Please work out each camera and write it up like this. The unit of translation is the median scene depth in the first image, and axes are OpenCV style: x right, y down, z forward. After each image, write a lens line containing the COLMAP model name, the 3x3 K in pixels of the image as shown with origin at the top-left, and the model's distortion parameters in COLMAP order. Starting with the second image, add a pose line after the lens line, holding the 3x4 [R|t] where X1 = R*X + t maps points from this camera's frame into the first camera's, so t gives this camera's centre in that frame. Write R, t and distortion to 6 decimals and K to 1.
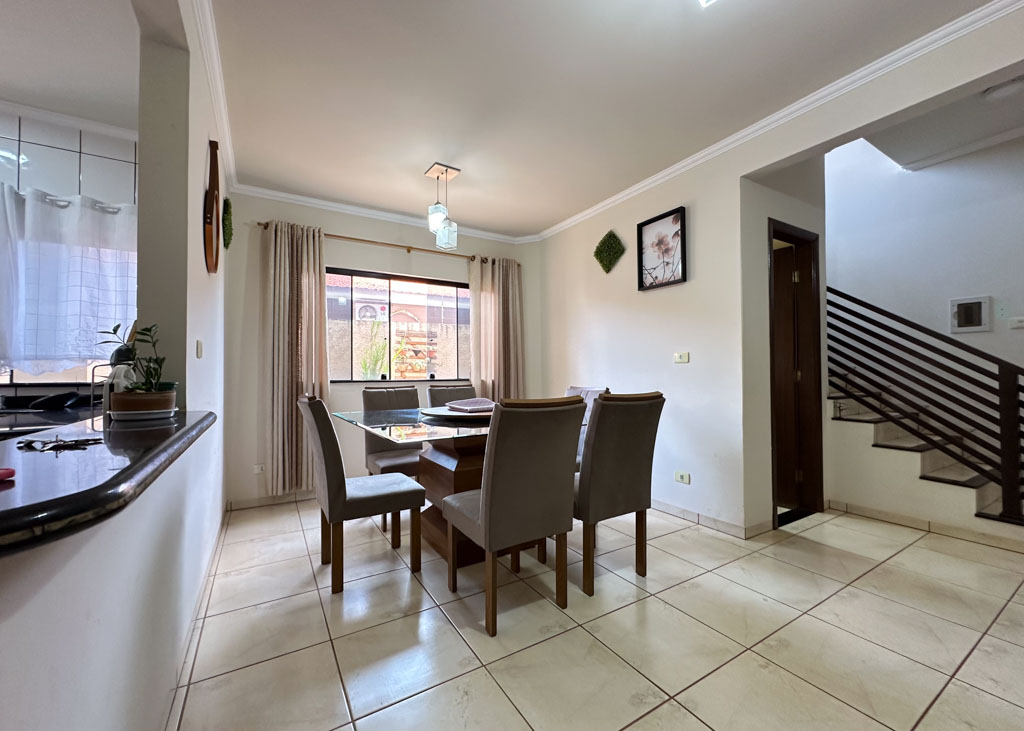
lens RADIAL K [[405.2, 0, 510.0], [0, 405.2, 365.9], [0, 0, 1]] dist [-0.008153, 0.000314]
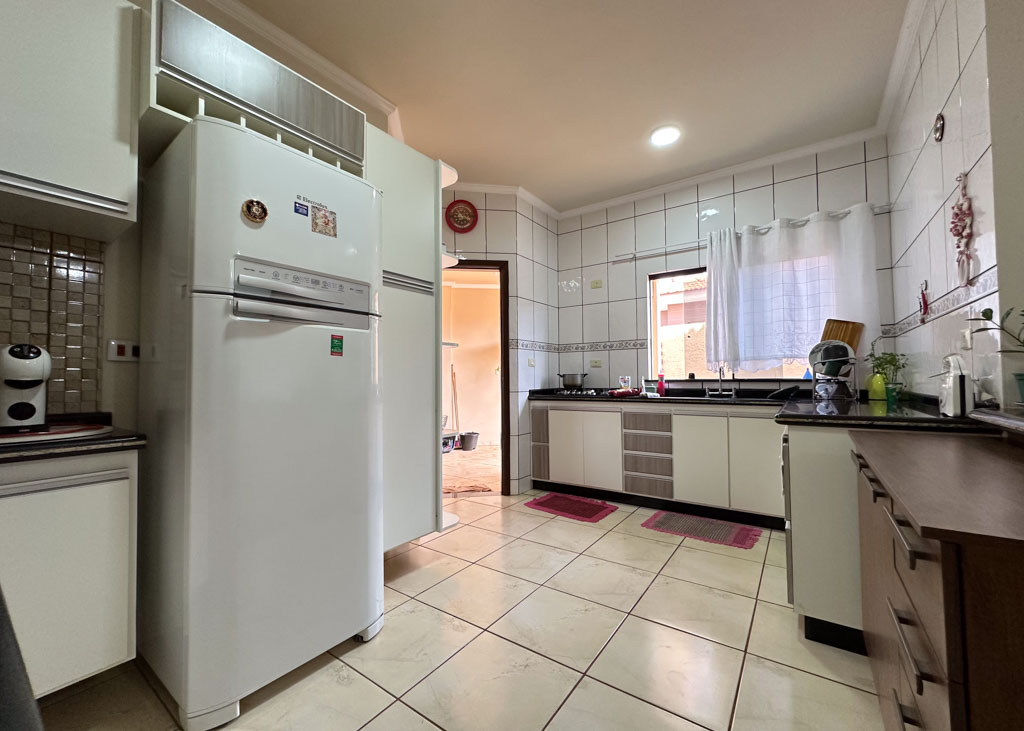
lens RADIAL K [[405.2, 0, 514.9], [0, 405.2, 363.5], [0, 0, 1]] dist [-0.008153, 0.000314]
pose [[0.399312, -0.032081, -0.916254, -0.312167], [0.030202, 0.999305, -0.021826, 0.000175], [0.916317, -0.018958, 0.400004, -0.188403]]
